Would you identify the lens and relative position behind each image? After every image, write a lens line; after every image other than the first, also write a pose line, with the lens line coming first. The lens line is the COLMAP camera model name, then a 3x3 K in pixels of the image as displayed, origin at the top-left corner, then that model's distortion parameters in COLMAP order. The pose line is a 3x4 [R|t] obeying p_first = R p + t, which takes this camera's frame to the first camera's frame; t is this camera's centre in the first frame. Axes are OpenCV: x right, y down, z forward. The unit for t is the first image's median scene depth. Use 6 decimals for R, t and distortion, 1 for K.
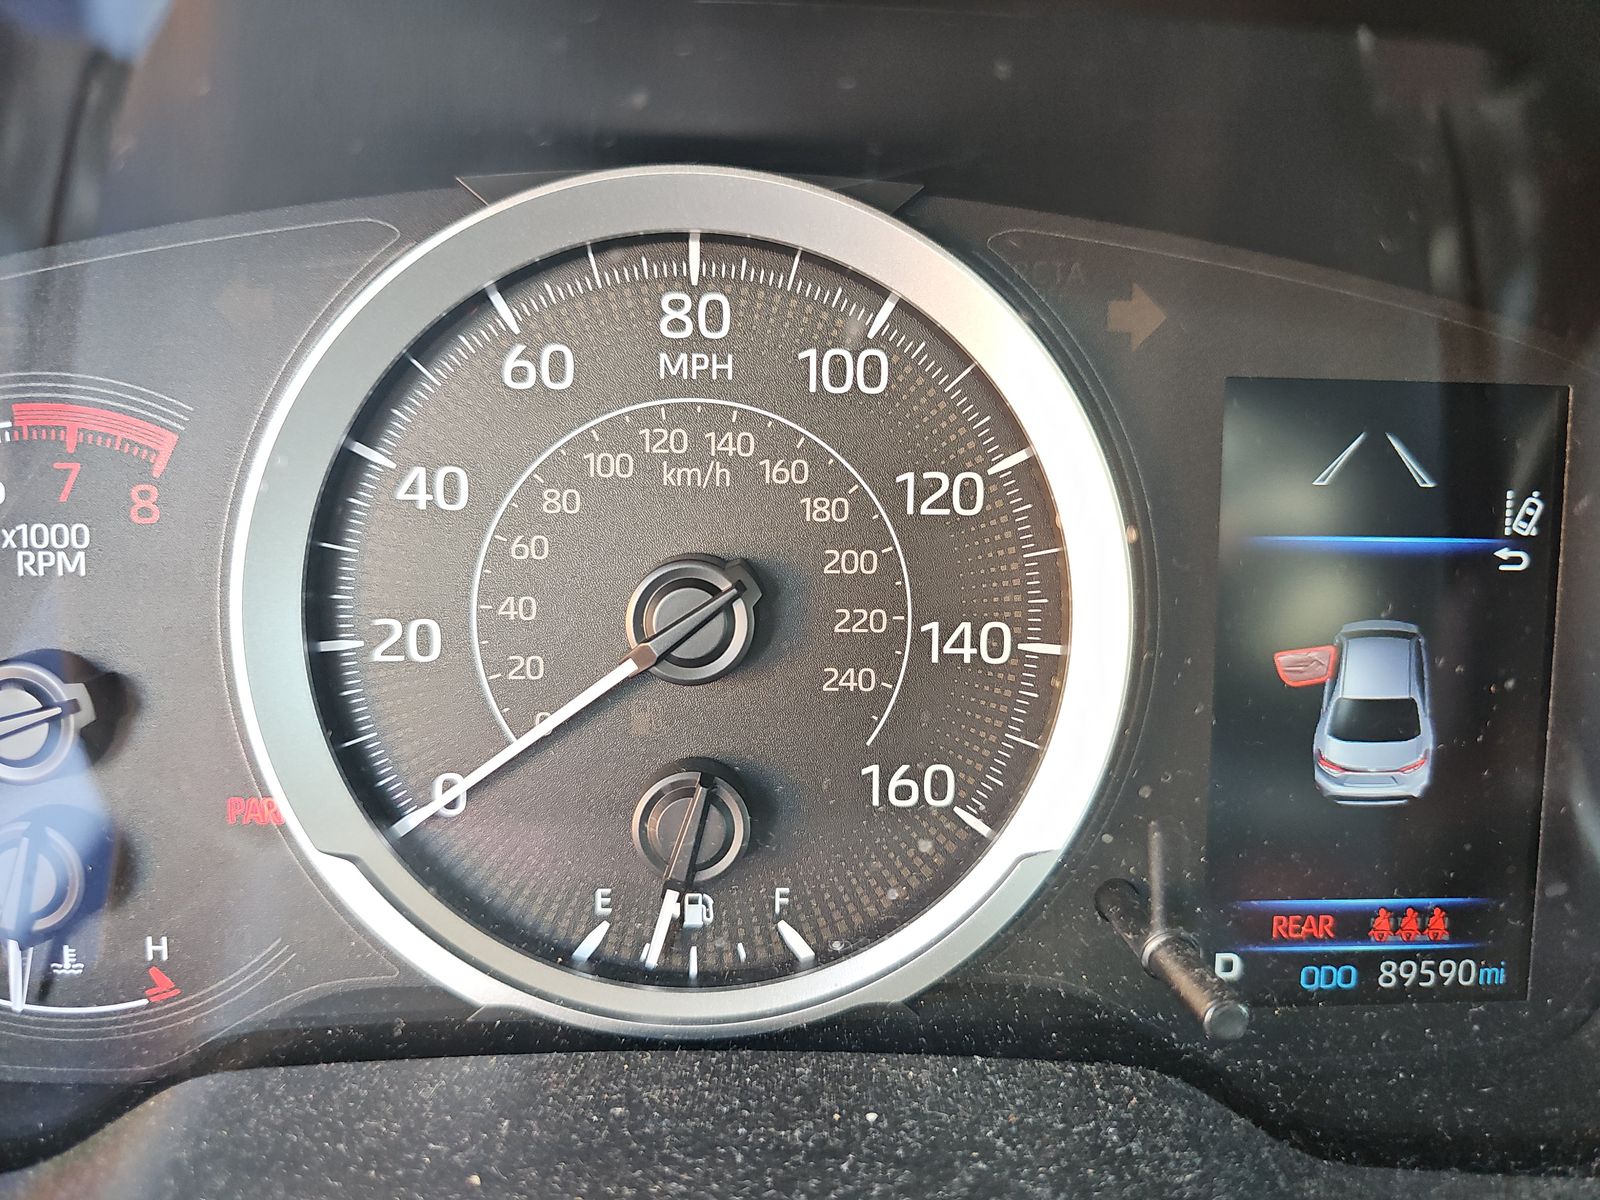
lens RADIAL K [[1081.6, 0, 800.2], [0, 1081.6, 600.1], [0, 0, 1]] dist [0.028215, -0.012840]
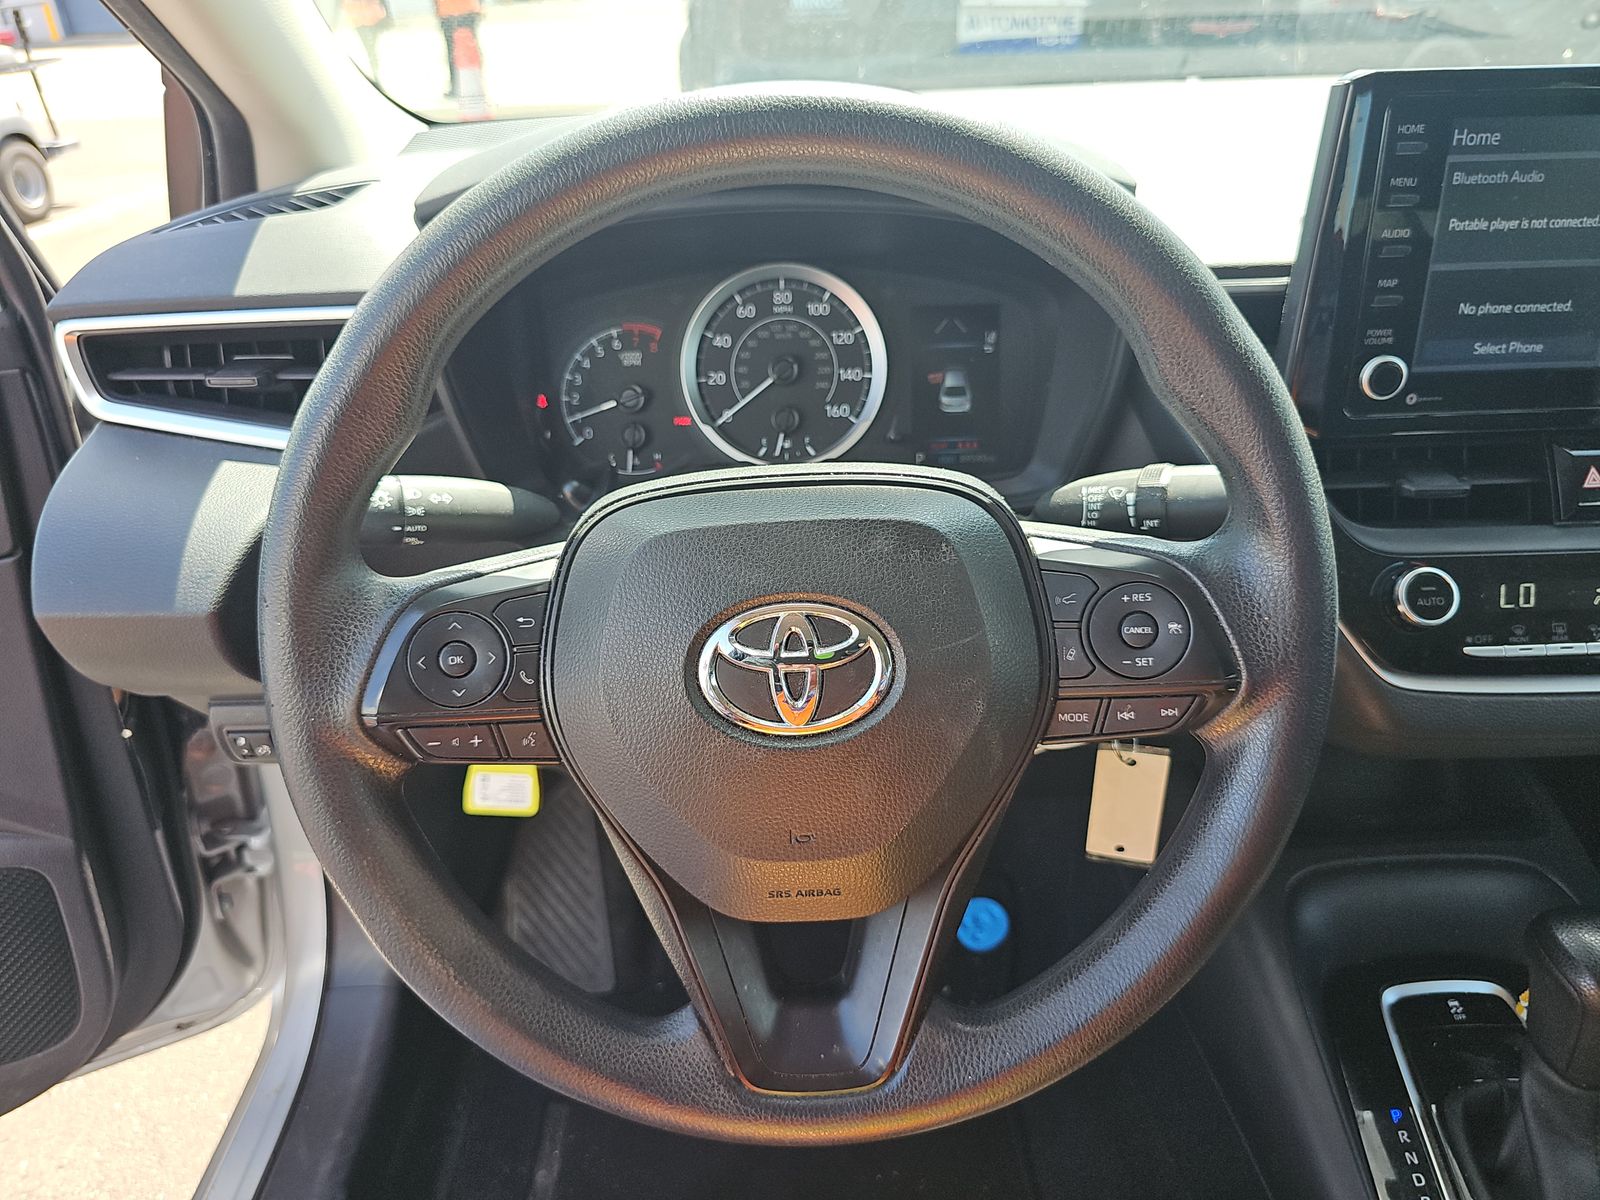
lens RADIAL K [[1081.6, 0, 798.6], [0, 1081.6, 609.5], [0, 0, 1]] dist [0.028215, -0.012840]
pose [[0.999261, -0.029006, -0.025221, 0.035709], [0.033281, 0.981184, 0.190187, 0.126272], [0.019230, -0.190886, 0.981424, -3.243912]]
